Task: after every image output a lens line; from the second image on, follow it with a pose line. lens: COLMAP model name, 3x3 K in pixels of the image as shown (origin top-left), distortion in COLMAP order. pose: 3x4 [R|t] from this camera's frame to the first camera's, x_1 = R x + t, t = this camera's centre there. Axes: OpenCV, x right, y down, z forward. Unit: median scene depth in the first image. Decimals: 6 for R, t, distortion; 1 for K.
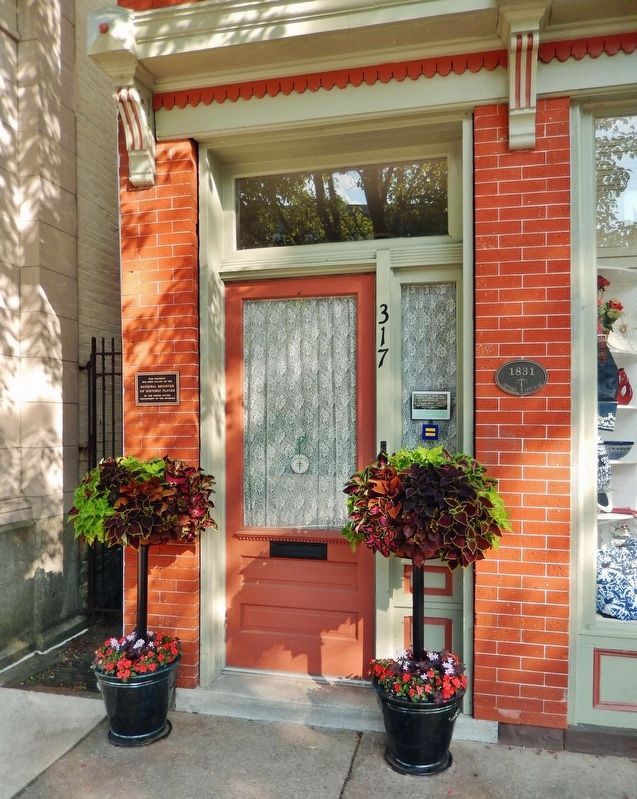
lens RADIAL K [[607.0, 0, 320.0], [0, 607.0, 404.4], [0, 0, 1]] dist [0.028746, 0.010605]
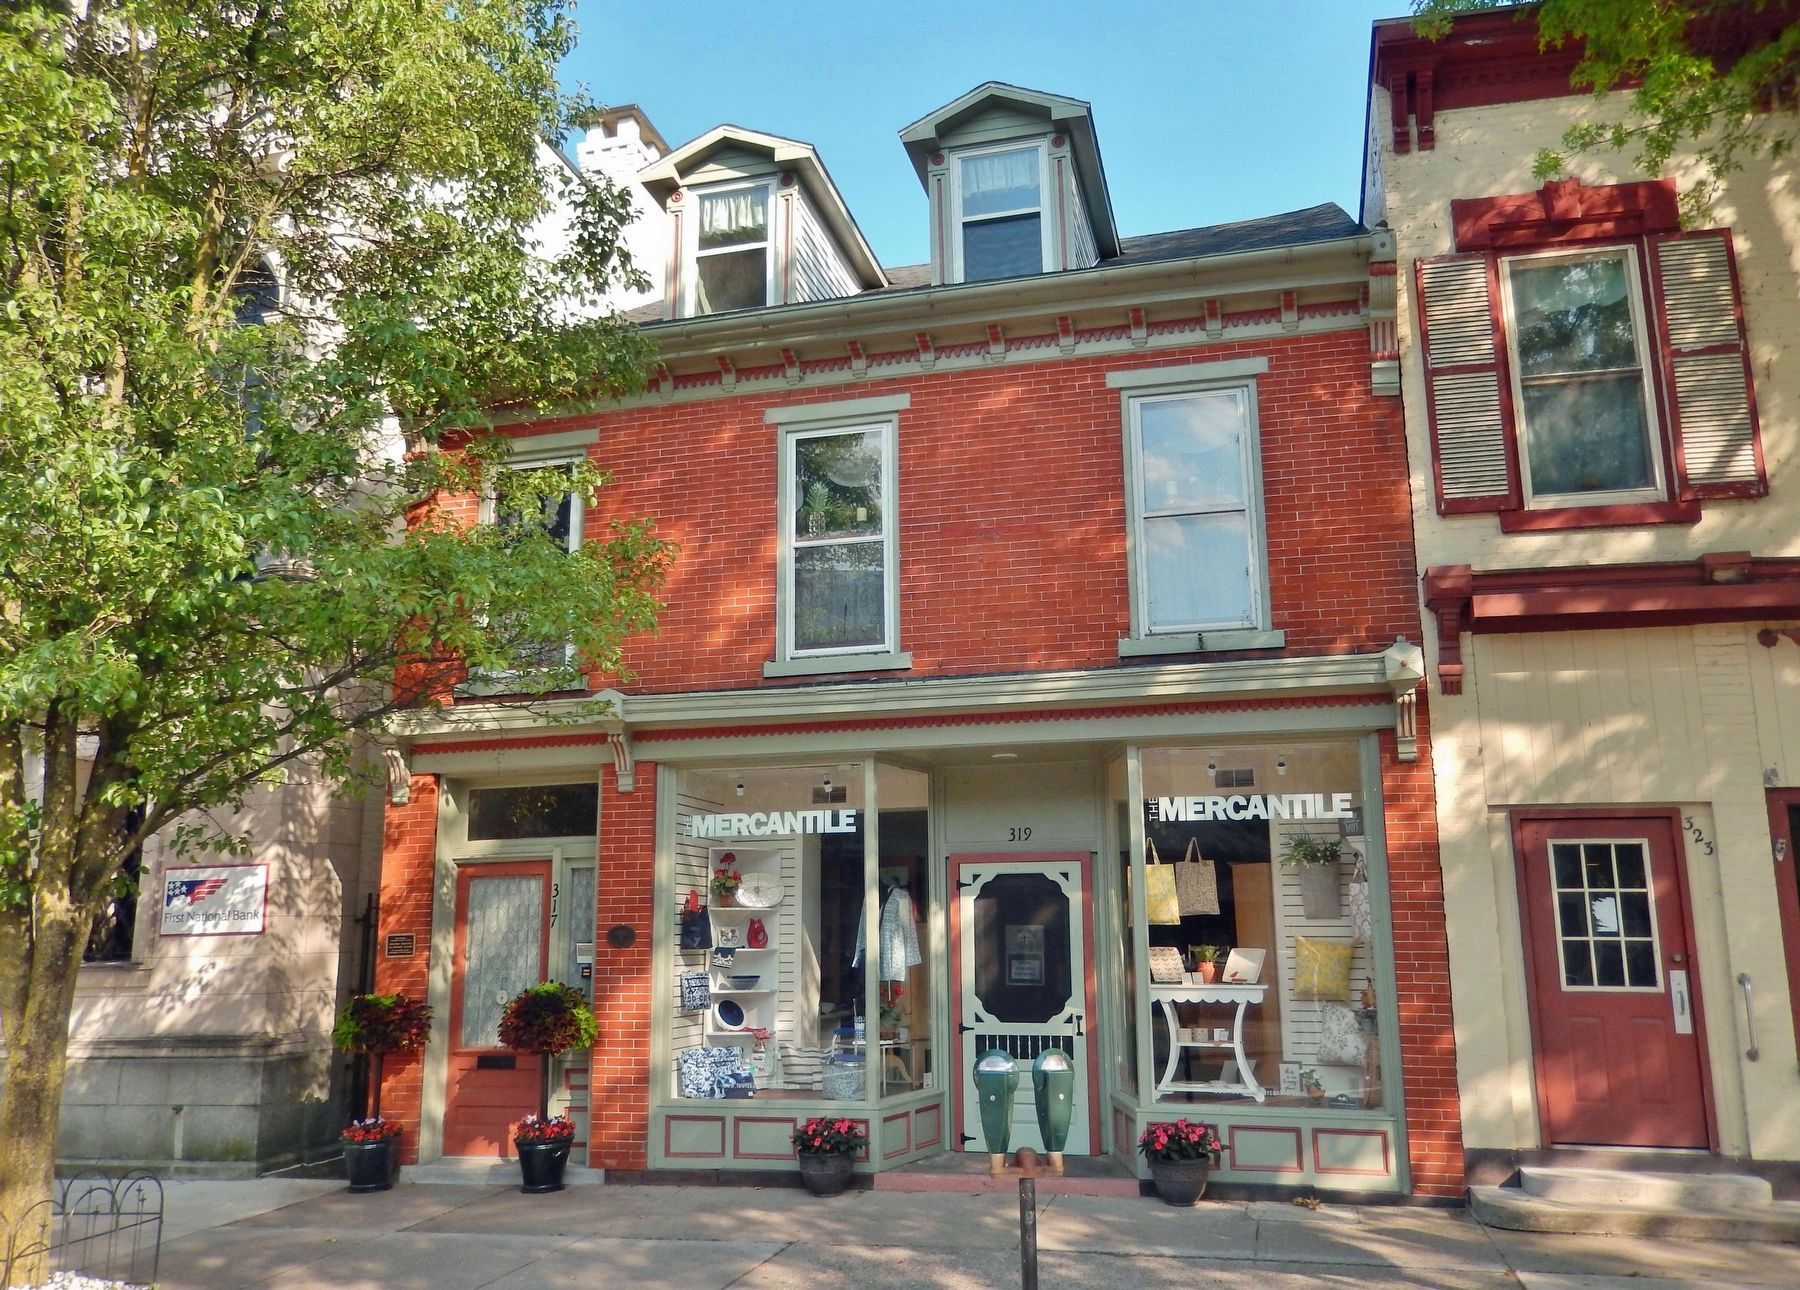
lens RADIAL K [[1343.9, 0, 904.0], [0, 1343.9, 634.1], [0, 0, 1]] dist [0.041739, 0.012938]
pose [[0.999251, -0.024641, -0.029825, 1.033830], [0.018279, 0.980161, -0.197357, -0.094103], [0.034097, 0.196664, 0.979878, -2.244787]]
